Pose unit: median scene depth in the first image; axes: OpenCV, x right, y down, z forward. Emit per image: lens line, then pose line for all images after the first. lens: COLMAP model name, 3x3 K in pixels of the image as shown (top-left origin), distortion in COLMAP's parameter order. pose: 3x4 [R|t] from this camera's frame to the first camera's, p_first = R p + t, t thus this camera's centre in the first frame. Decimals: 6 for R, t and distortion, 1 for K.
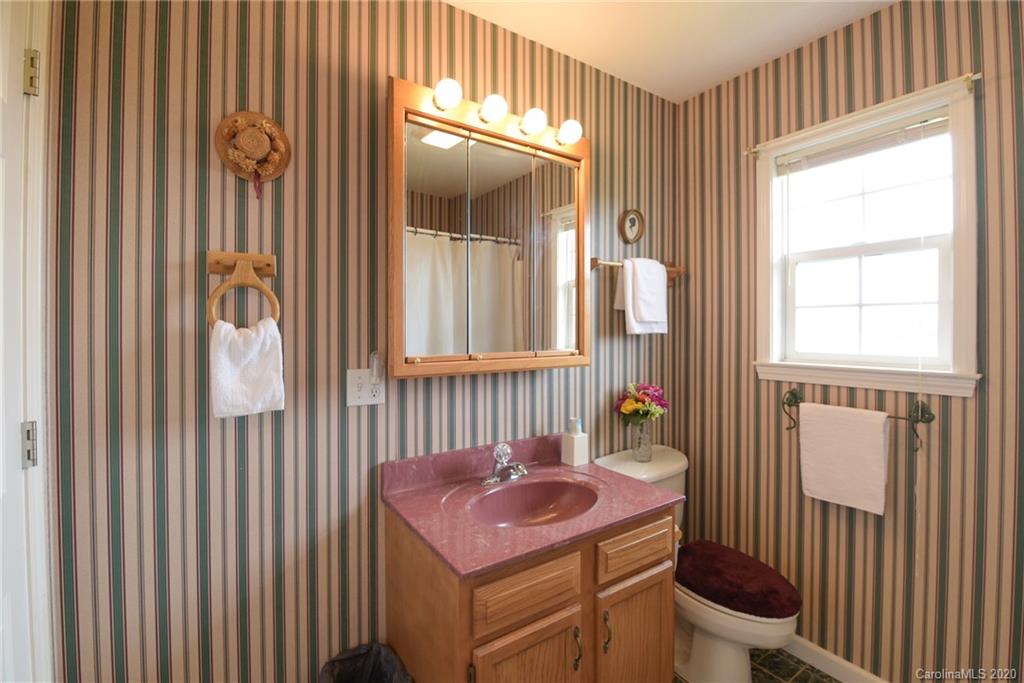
lens RADIAL K [[451.4, 0, 514.4], [0, 451.4, 333.9], [0, 0, 1]] dist [-0.003090, -0.009796]
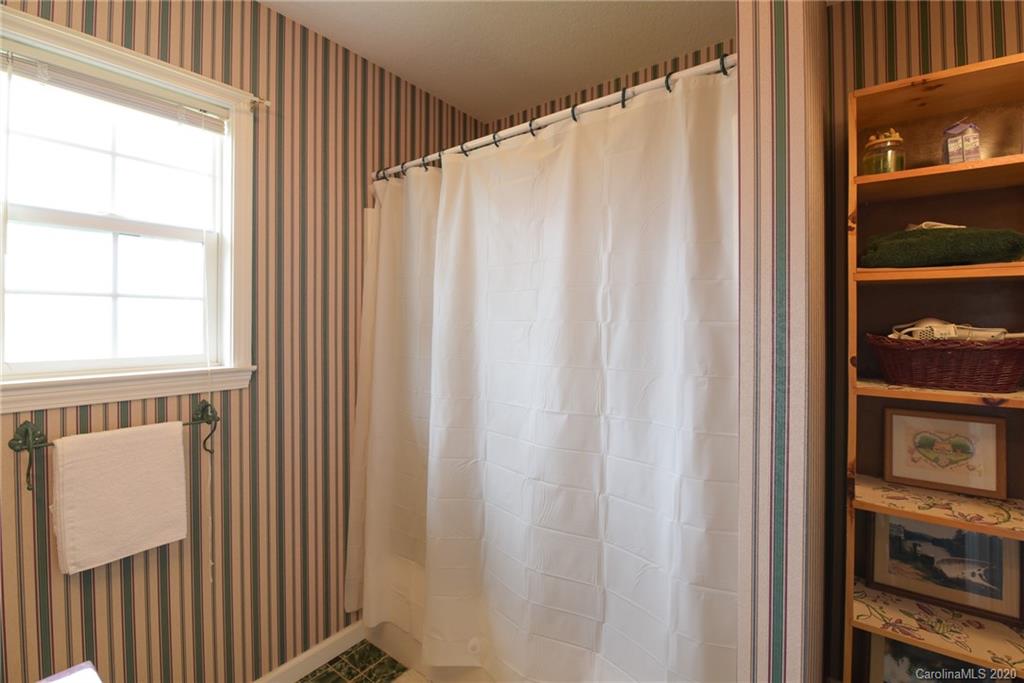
lens RADIAL K [[451.4, 0, 514.4], [0, 451.4, 333.9], [0, 0, 1]] dist [-0.003090, -0.009796]
pose [[-0.337089, -0.004088, 0.941464, -0.215652], [0.024936, 0.999601, 0.013268, 0.010577], [-0.941142, 0.027949, -0.336853, 0.678924]]
